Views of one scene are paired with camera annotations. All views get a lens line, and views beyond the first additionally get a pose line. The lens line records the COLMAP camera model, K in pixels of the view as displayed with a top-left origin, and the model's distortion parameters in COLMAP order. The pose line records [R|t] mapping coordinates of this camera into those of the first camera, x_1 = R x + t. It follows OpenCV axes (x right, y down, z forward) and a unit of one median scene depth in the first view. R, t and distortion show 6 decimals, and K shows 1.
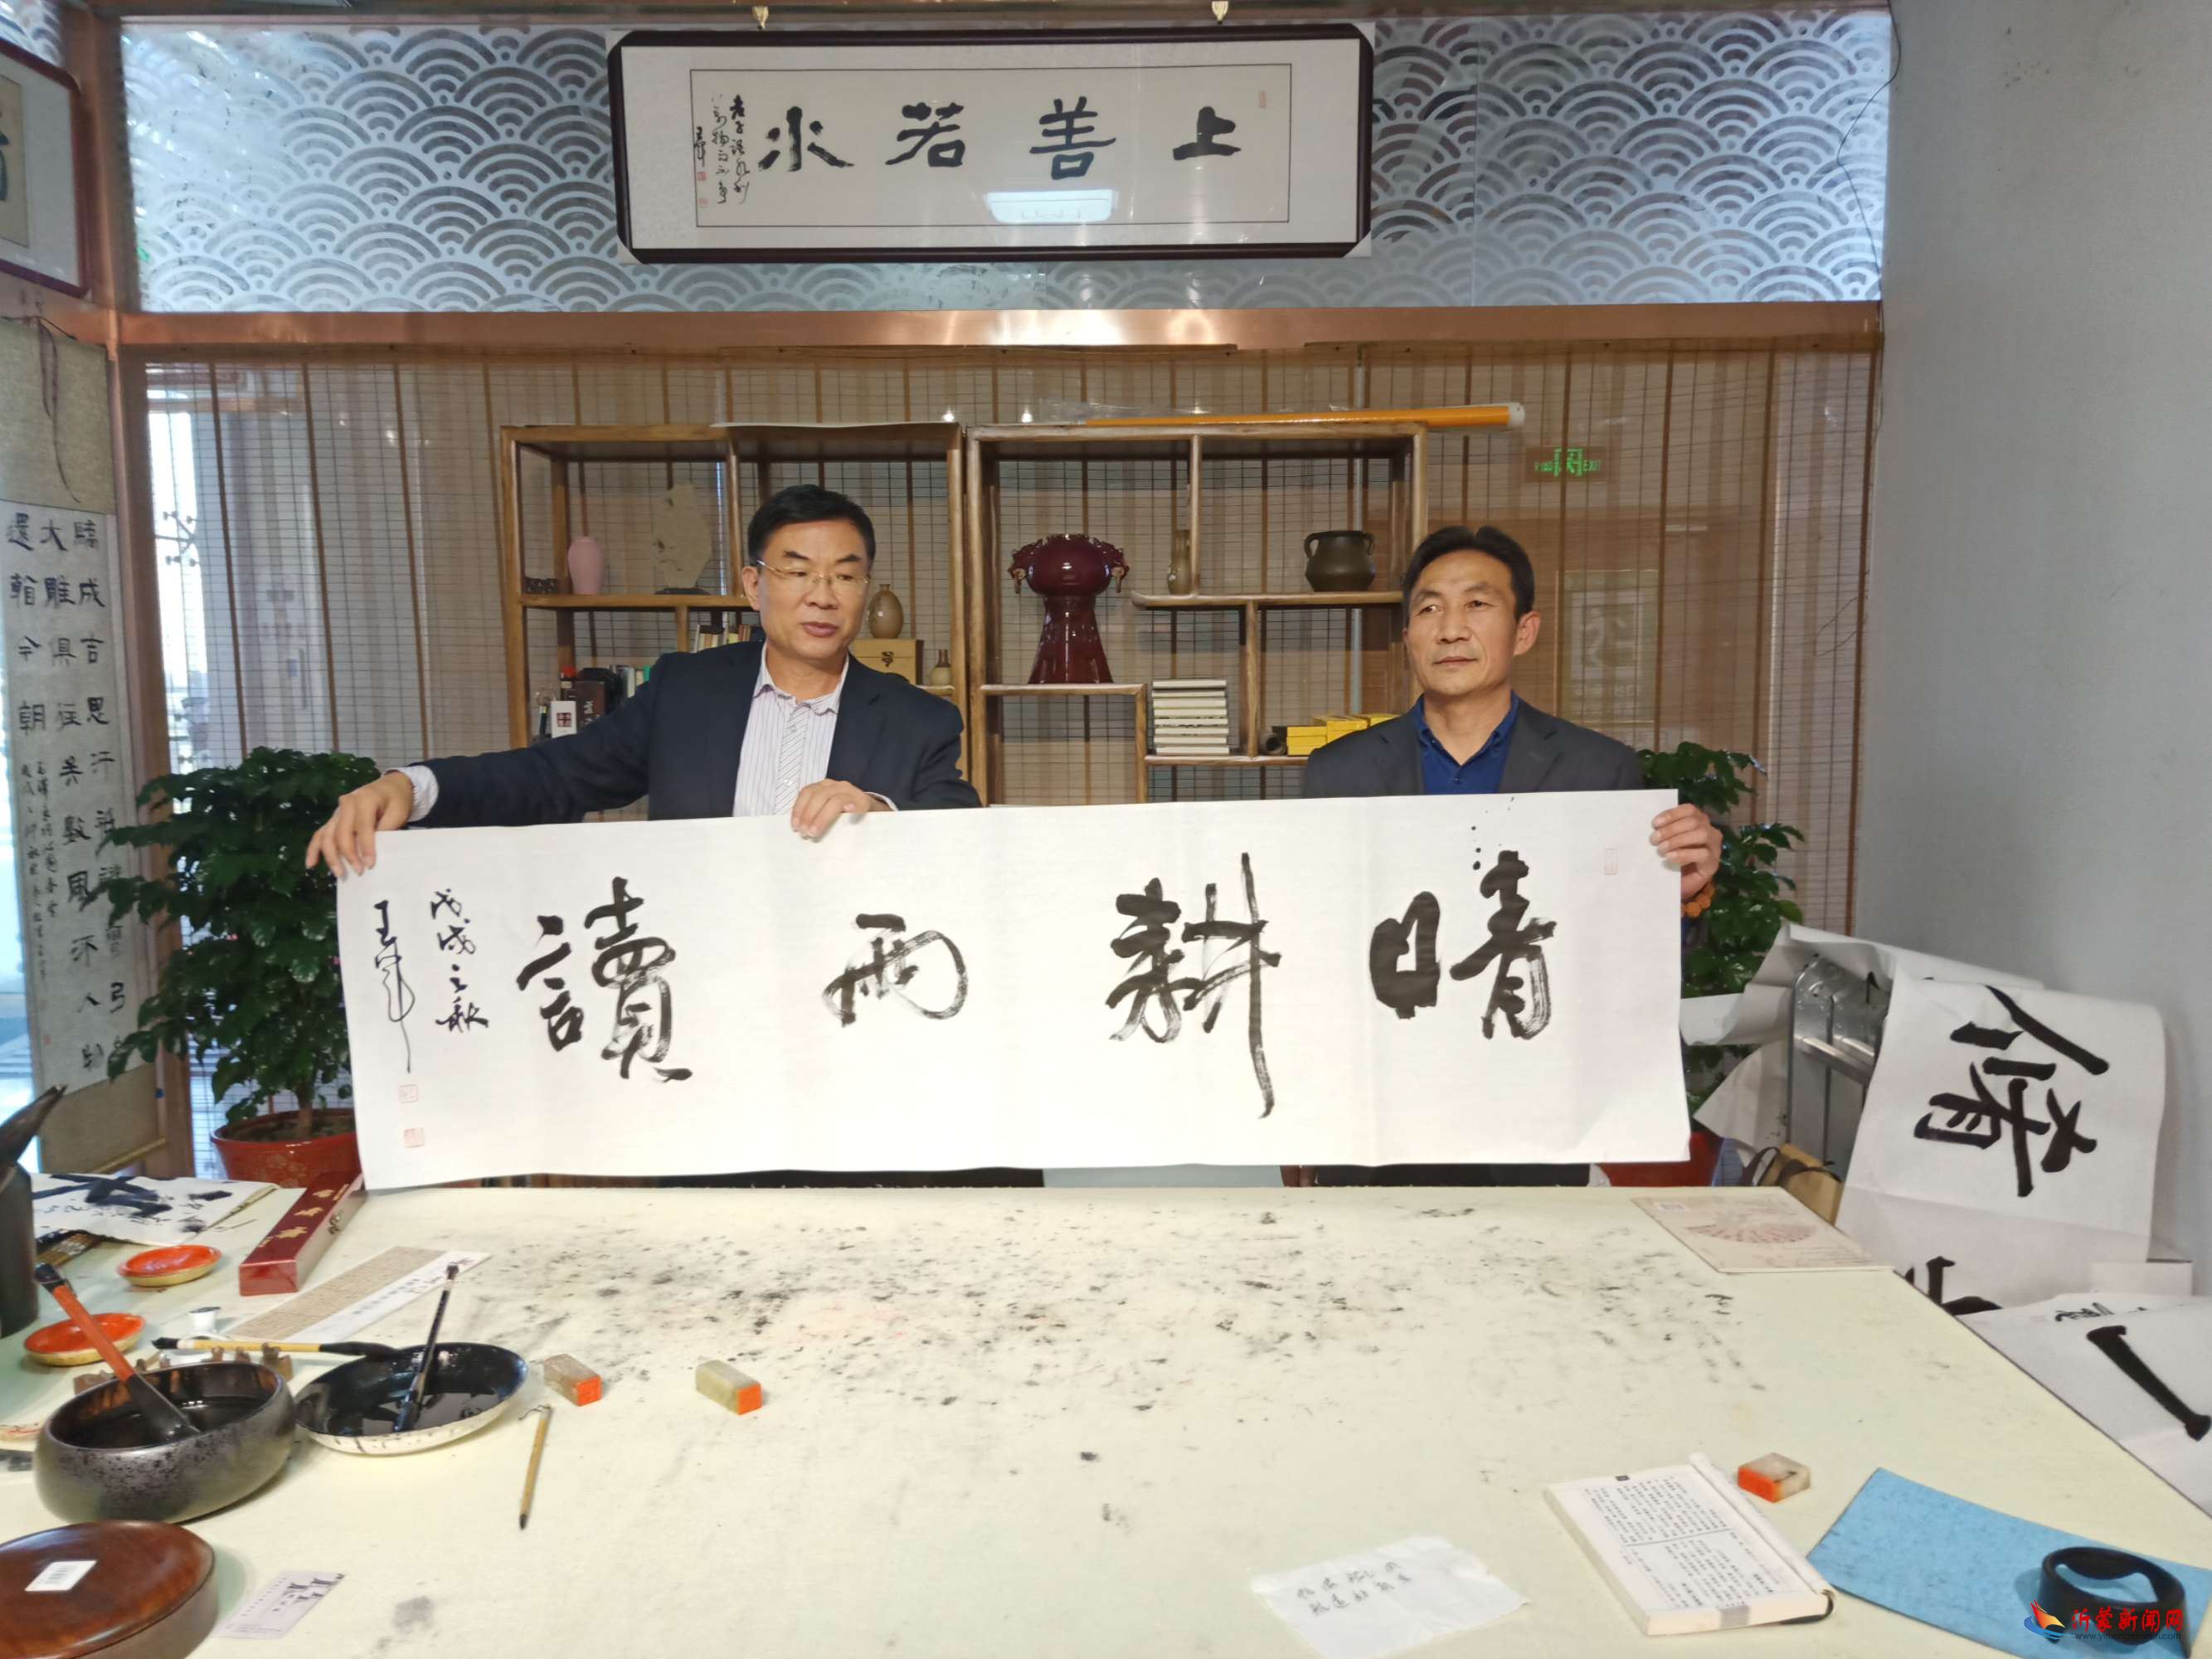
lens RADIAL K [[1682.4, 0, 1112.4], [0, 1682.4, 840.2], [0, 0, 1]] dist [0.050905, -0.023344]
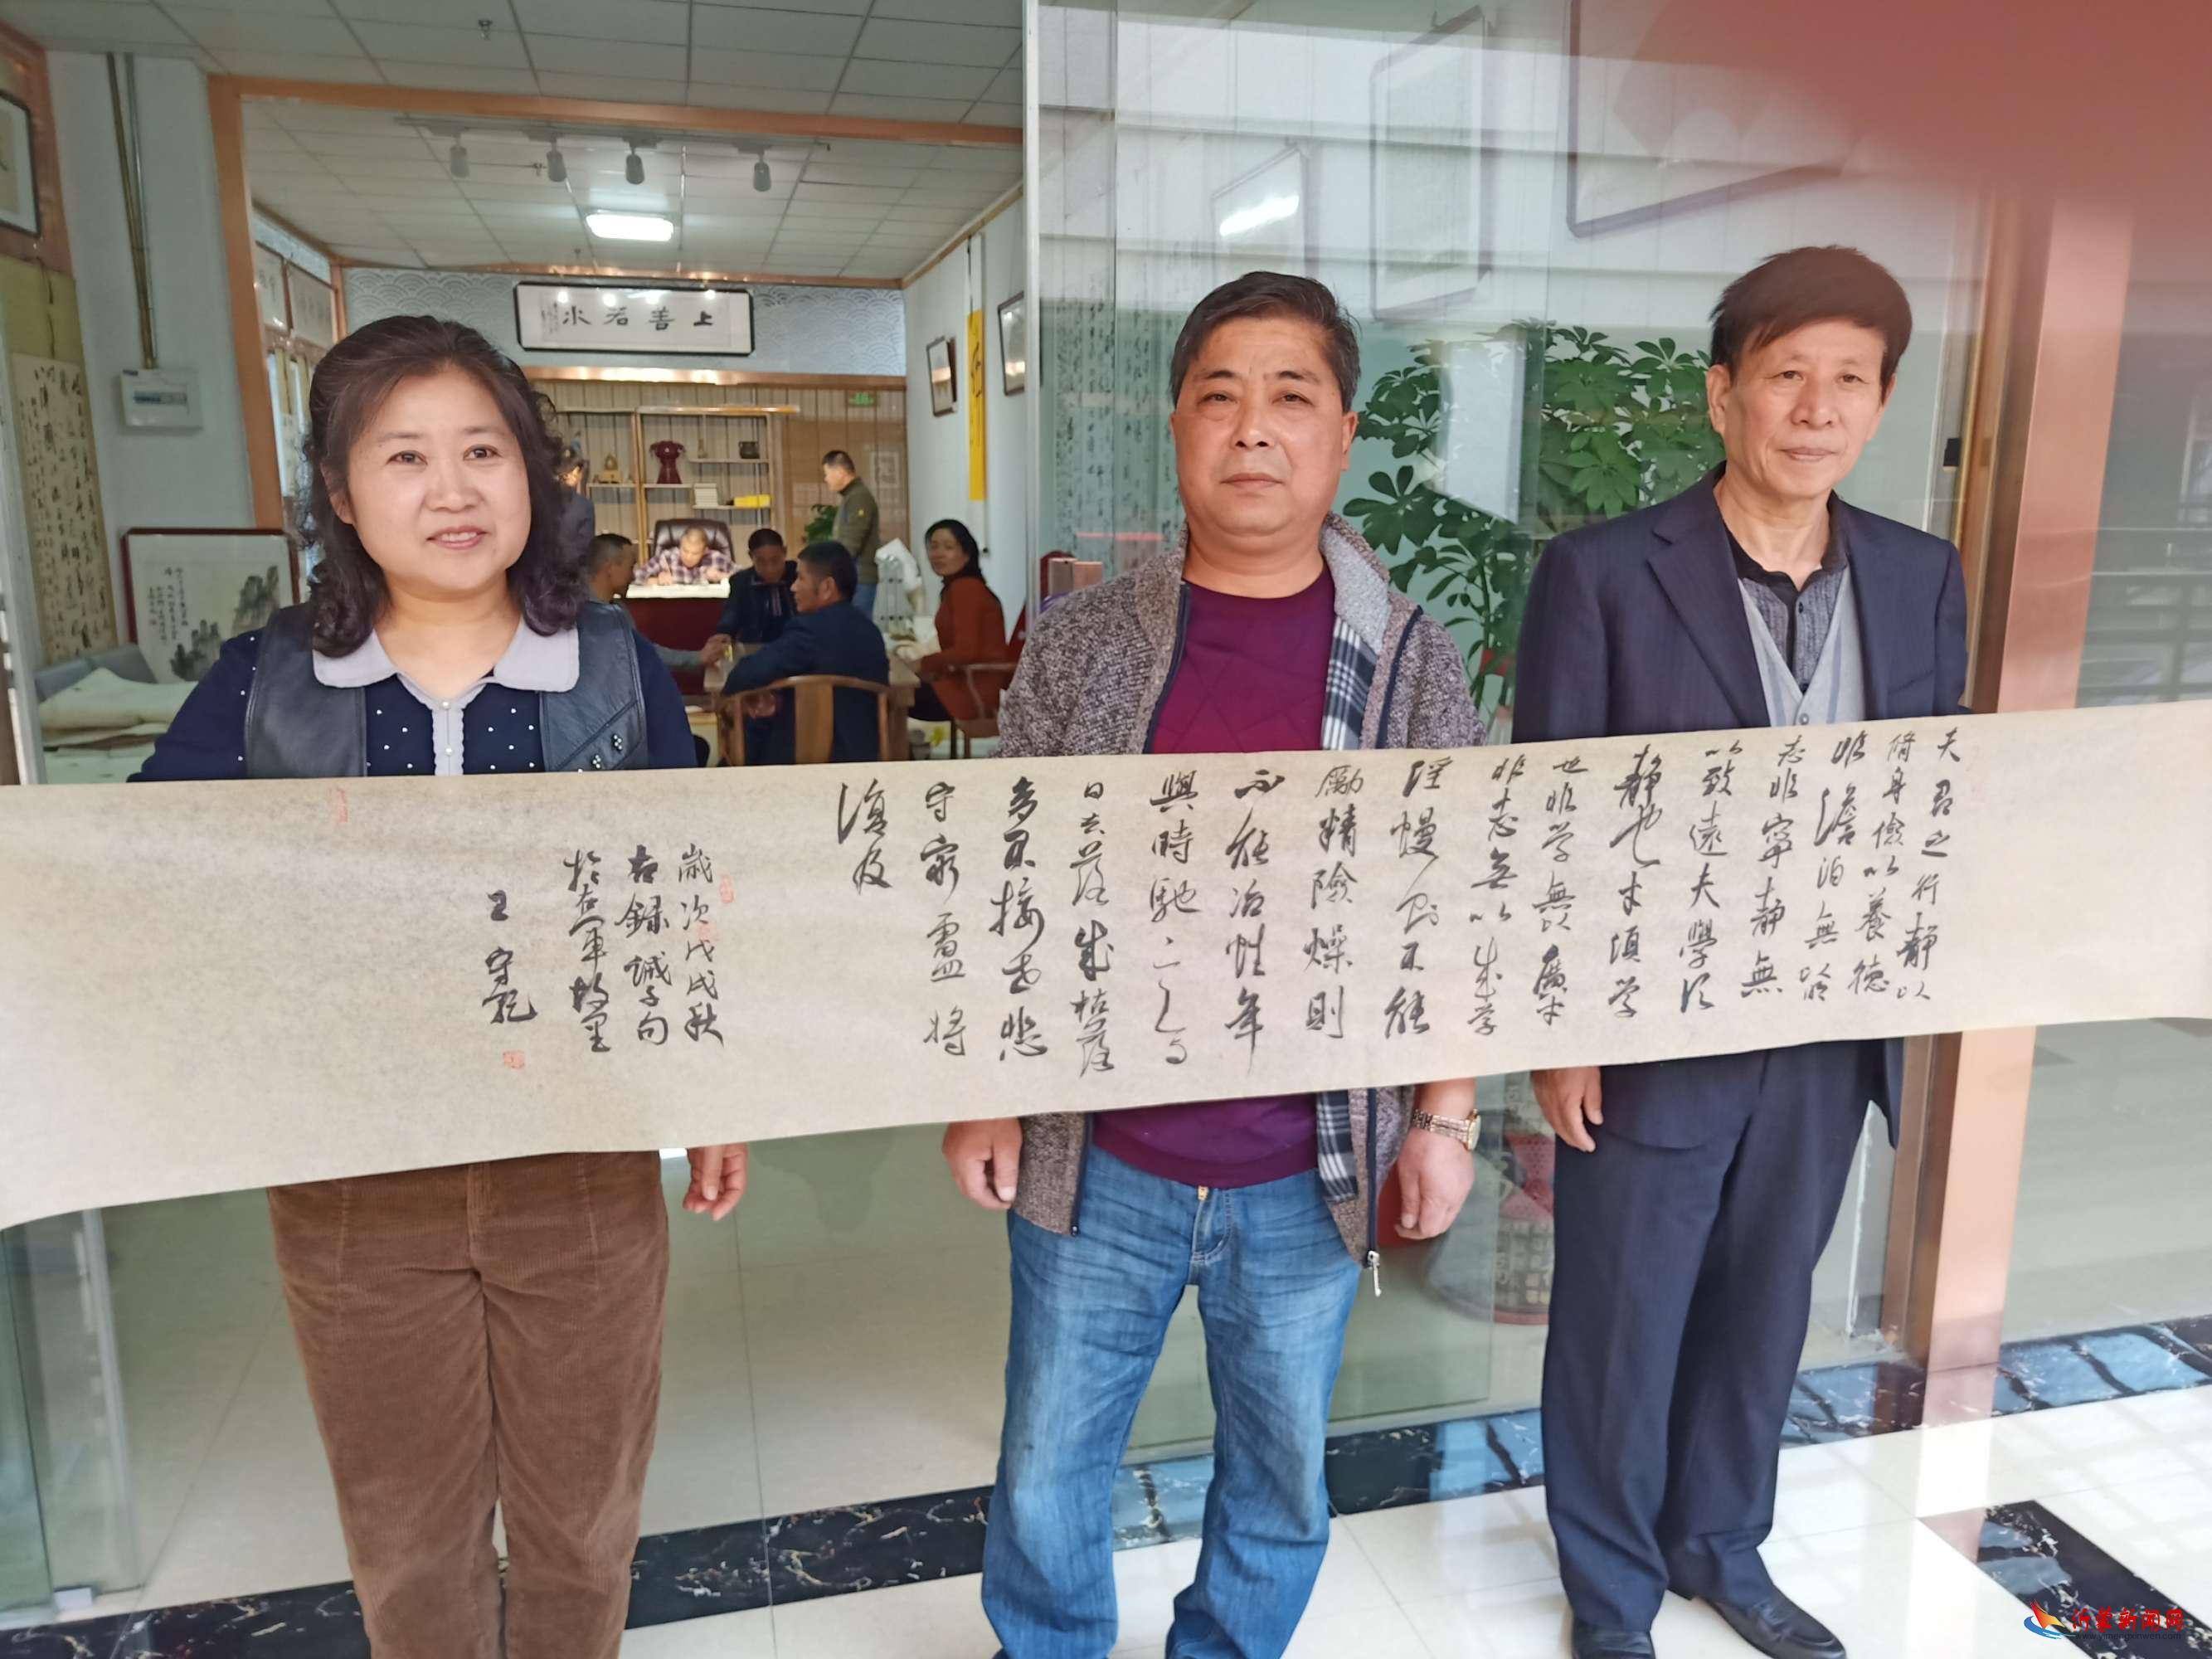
lens RADIAL K [[1682.4, 0, 1113.9], [0, 1682.4, 824.4], [0, 0, 1]] dist [0.050905, -0.023344]
pose [[0.960231, -0.042629, 0.275935, -0.131478], [0.018168, 0.995721, 0.090607, 0.288611], [-0.278617, -0.081990, 0.956896, -2.509789]]
